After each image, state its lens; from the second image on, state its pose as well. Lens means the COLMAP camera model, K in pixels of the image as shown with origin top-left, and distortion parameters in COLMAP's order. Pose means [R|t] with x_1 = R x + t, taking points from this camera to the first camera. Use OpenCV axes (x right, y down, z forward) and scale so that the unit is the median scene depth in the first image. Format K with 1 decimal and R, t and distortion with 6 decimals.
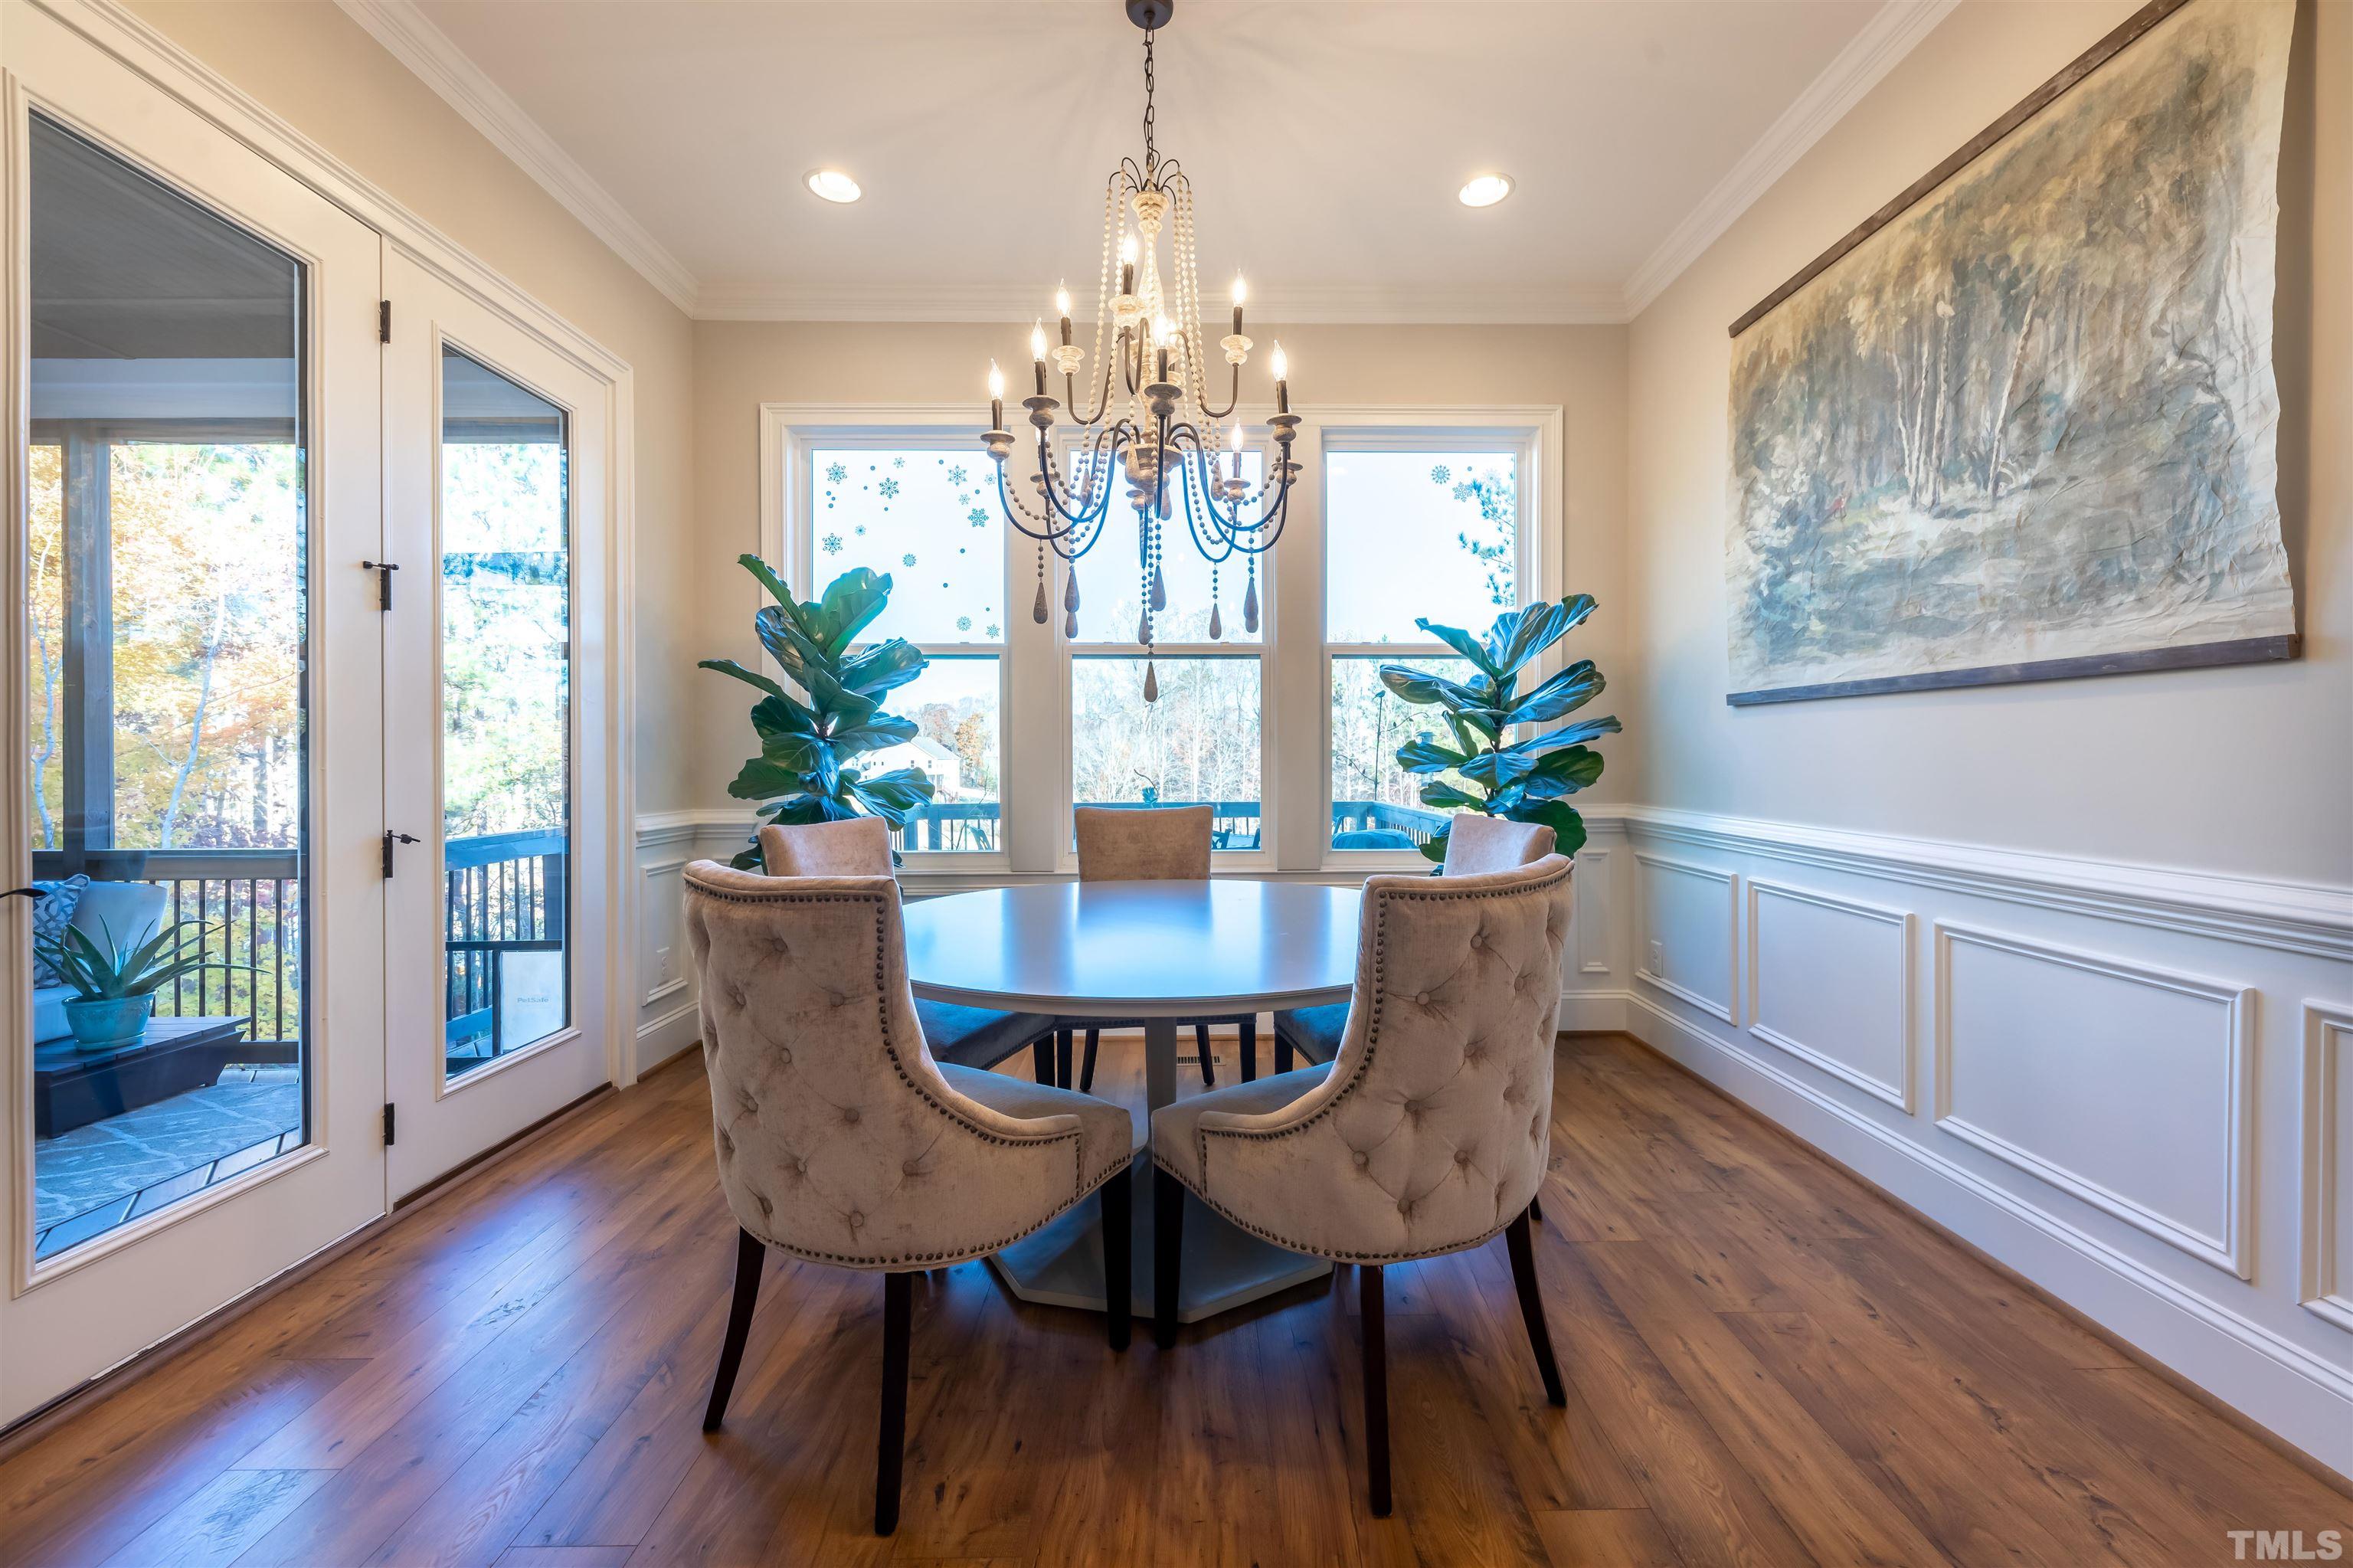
lens RADIAL K [[959.1, 0, 1202.0], [0, 959.1, 763.8], [0, 0, 1]] dist [0.000945, -0.001136]
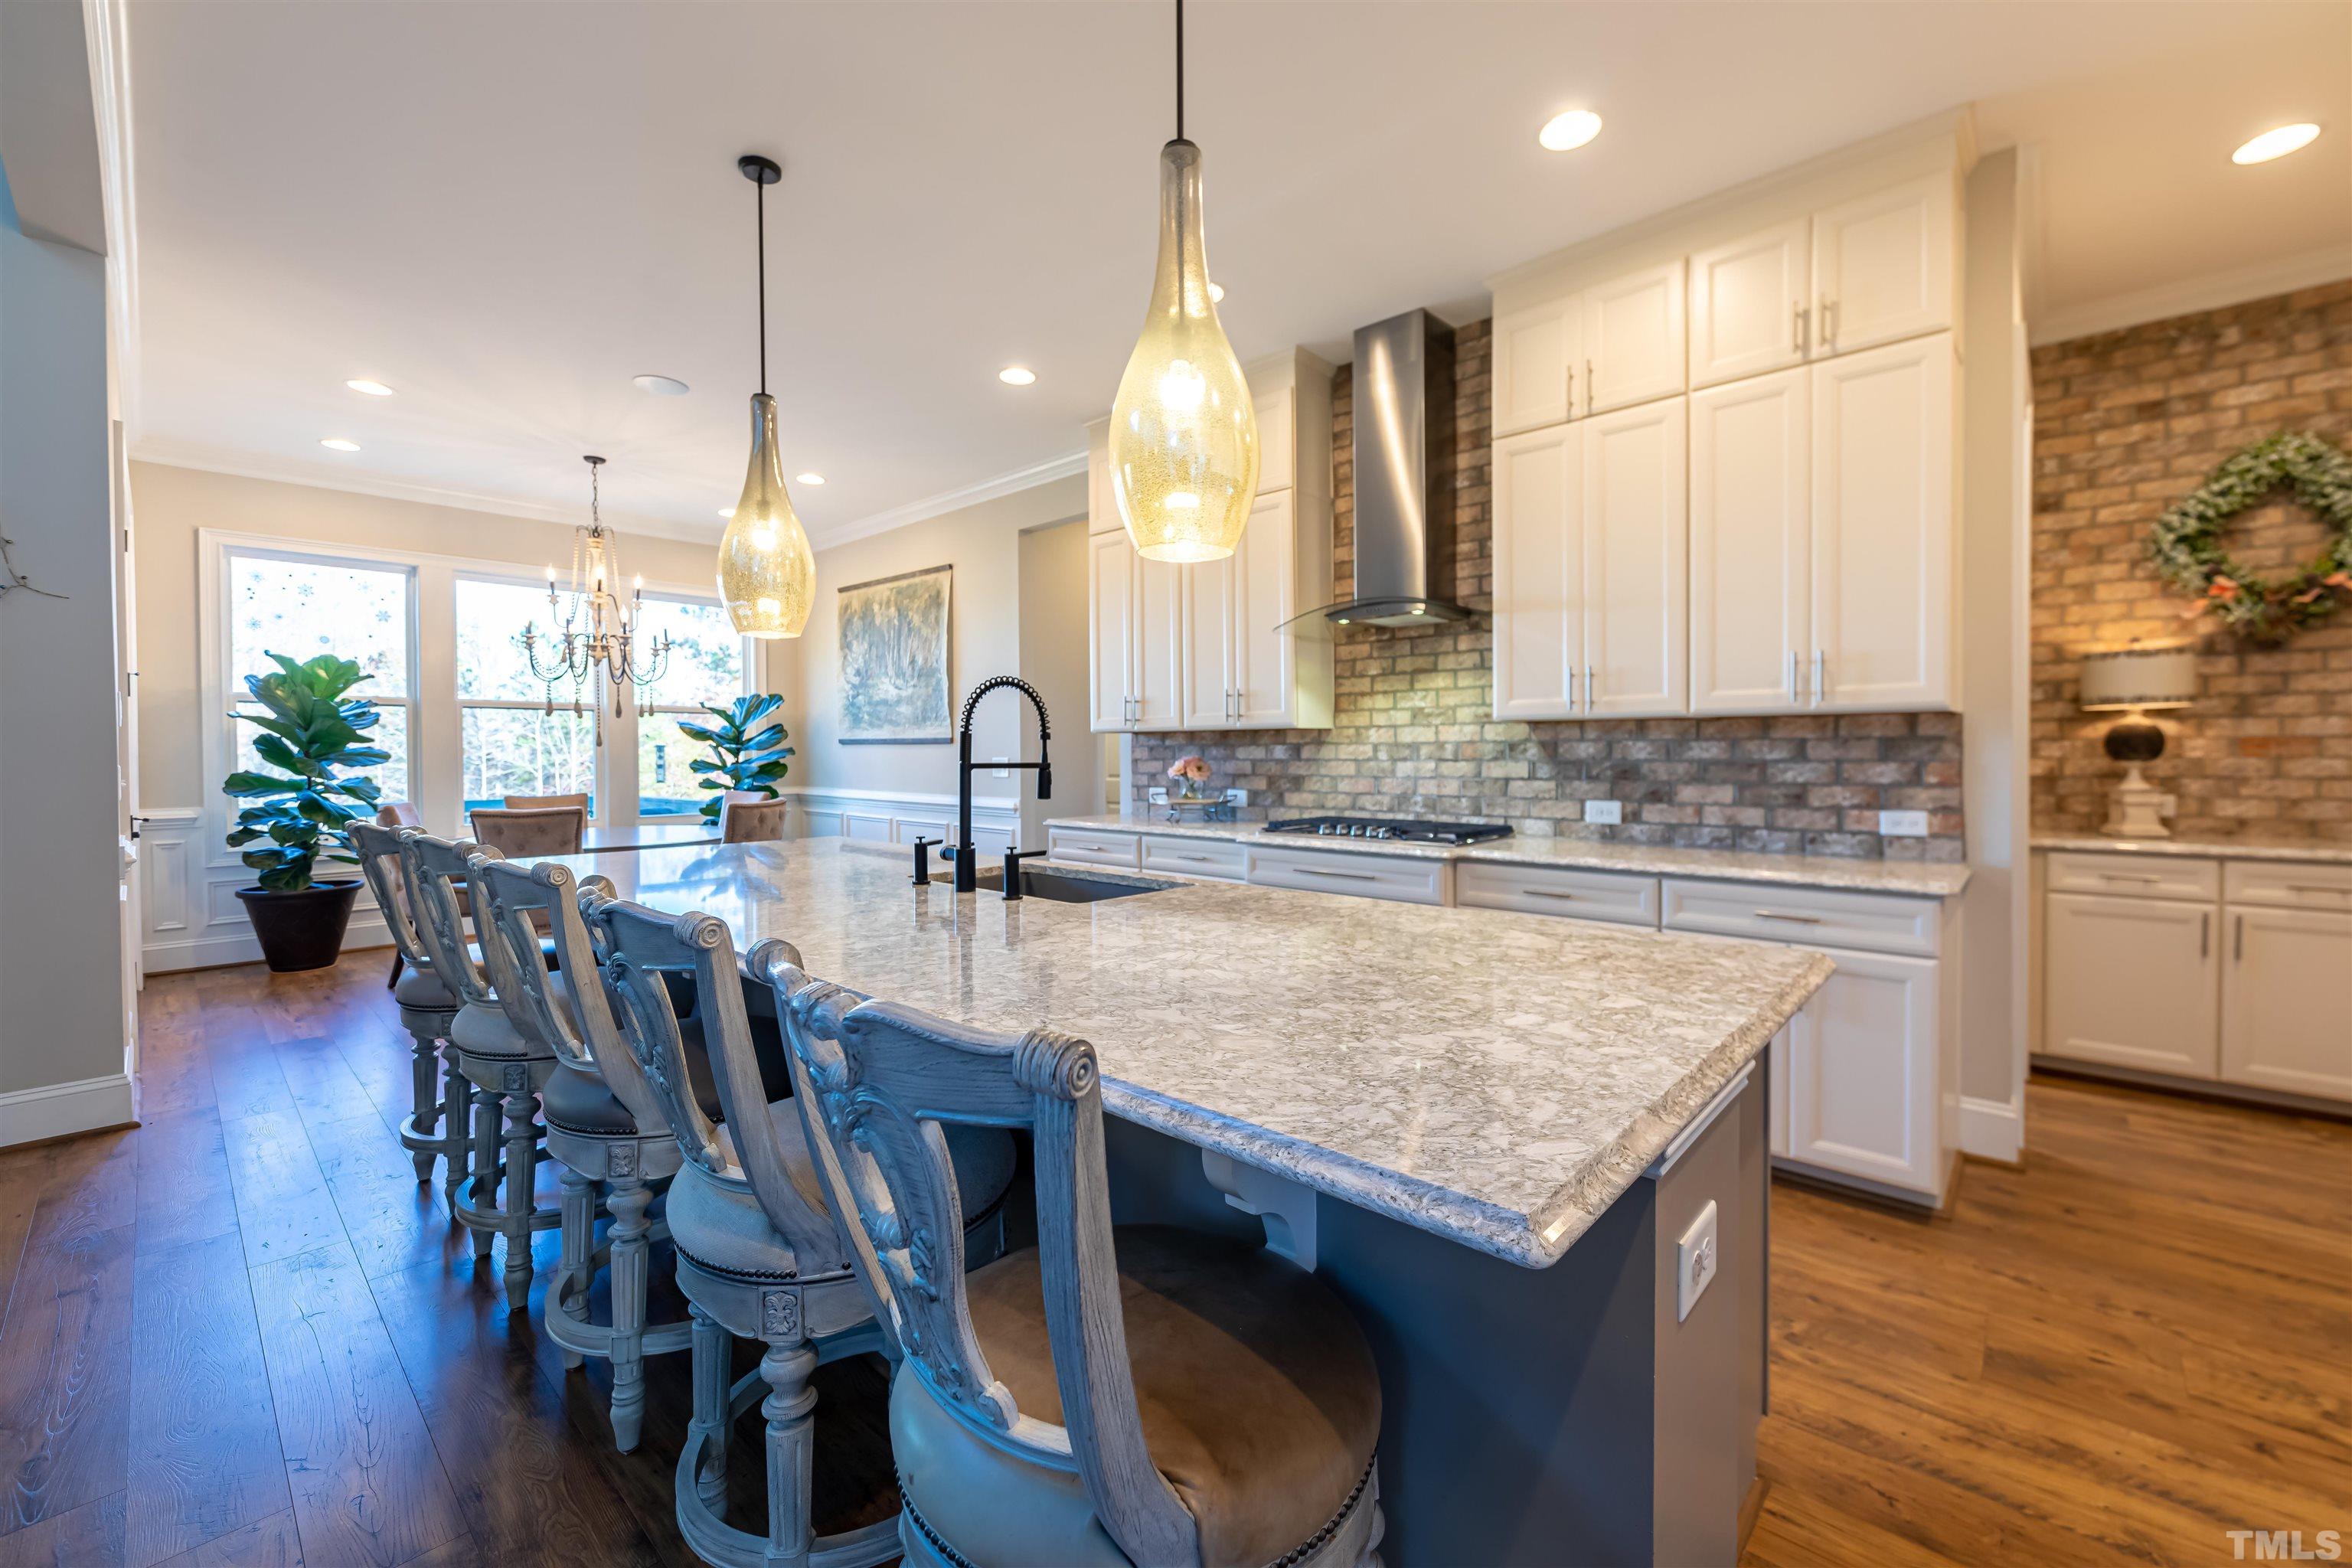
lens RADIAL K [[958.7, 0, 1207.5], [0, 958.7, 761.7], [0, 0, 1]] dist [0.000945, -0.001136]
pose [[0.693576, -0.009251, 0.720324, -0.575860], [0.006684, 0.999957, 0.006406, -0.025696], [-0.720352, 0.000372, 0.693608, -1.413252]]
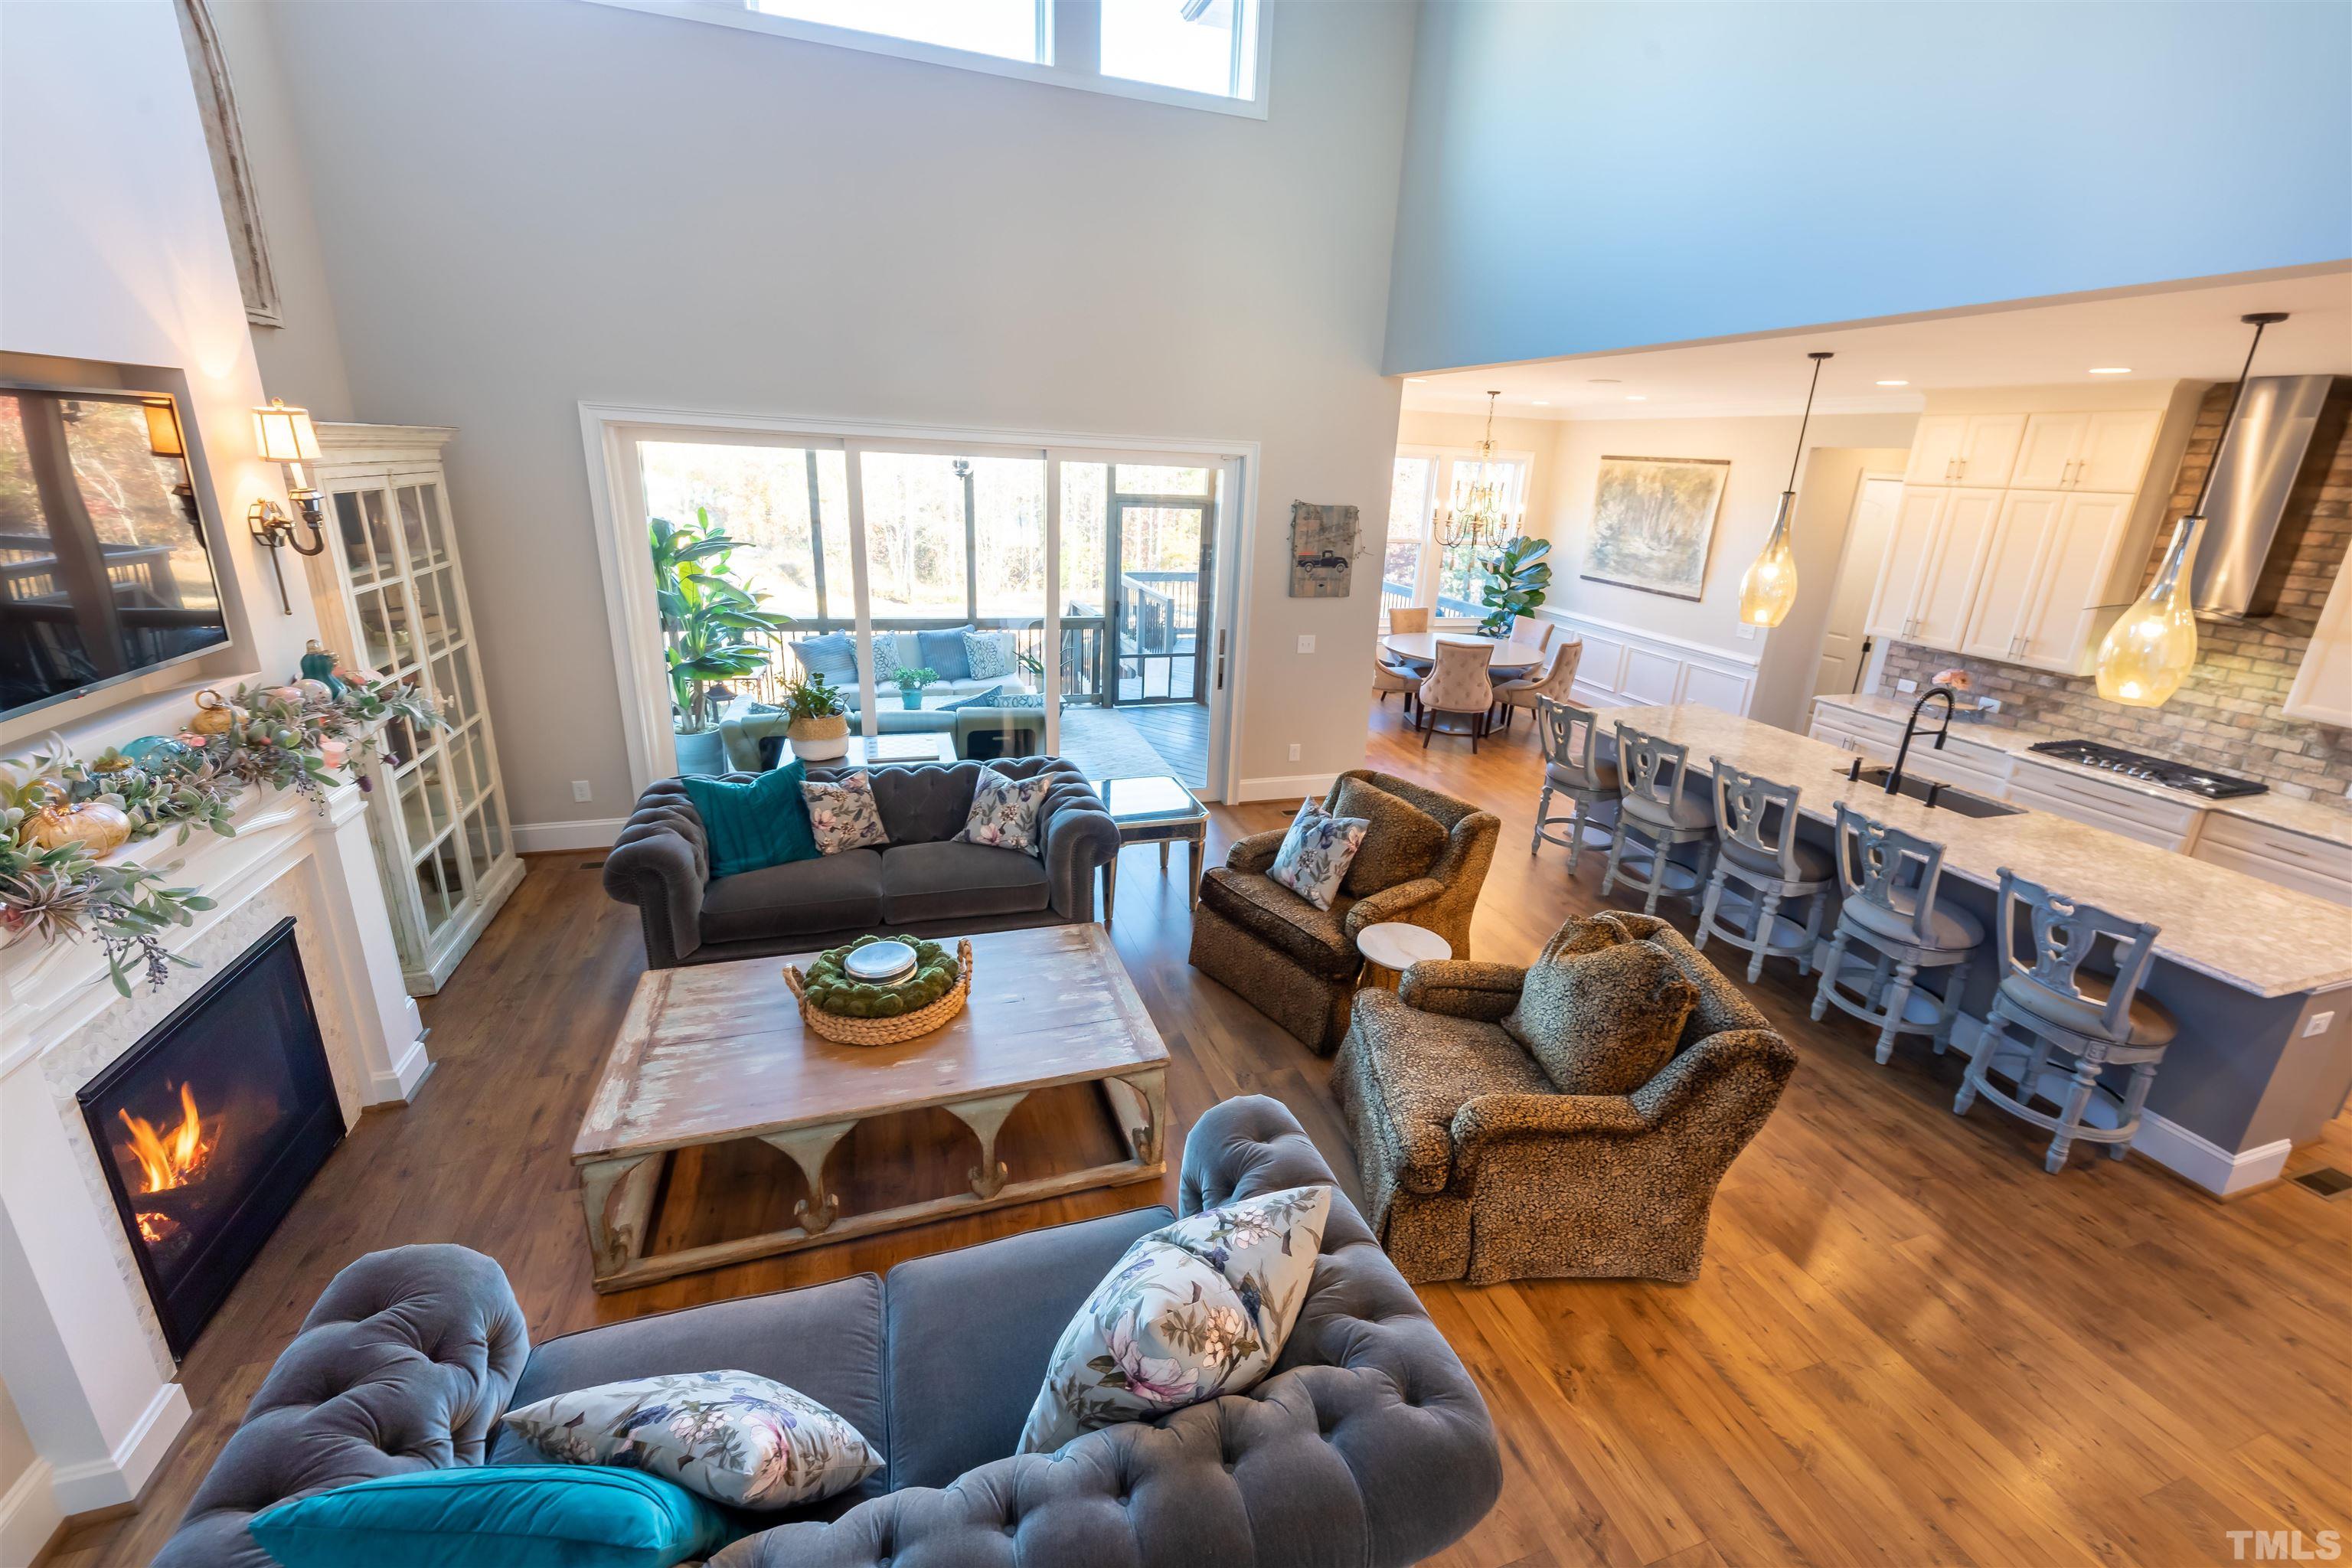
lens RADIAL K [[958.7, 0, 1185.8], [0, 958.7, 768.3], [0, 0, 1]] dist [0.000945, -0.001136]
pose [[0.960113, -0.040676, 0.276639, -1.711767], [-0.046984, 0.951826, 0.303018, -0.383288], [-0.275638, -0.303929, 0.911949, -1.842860]]
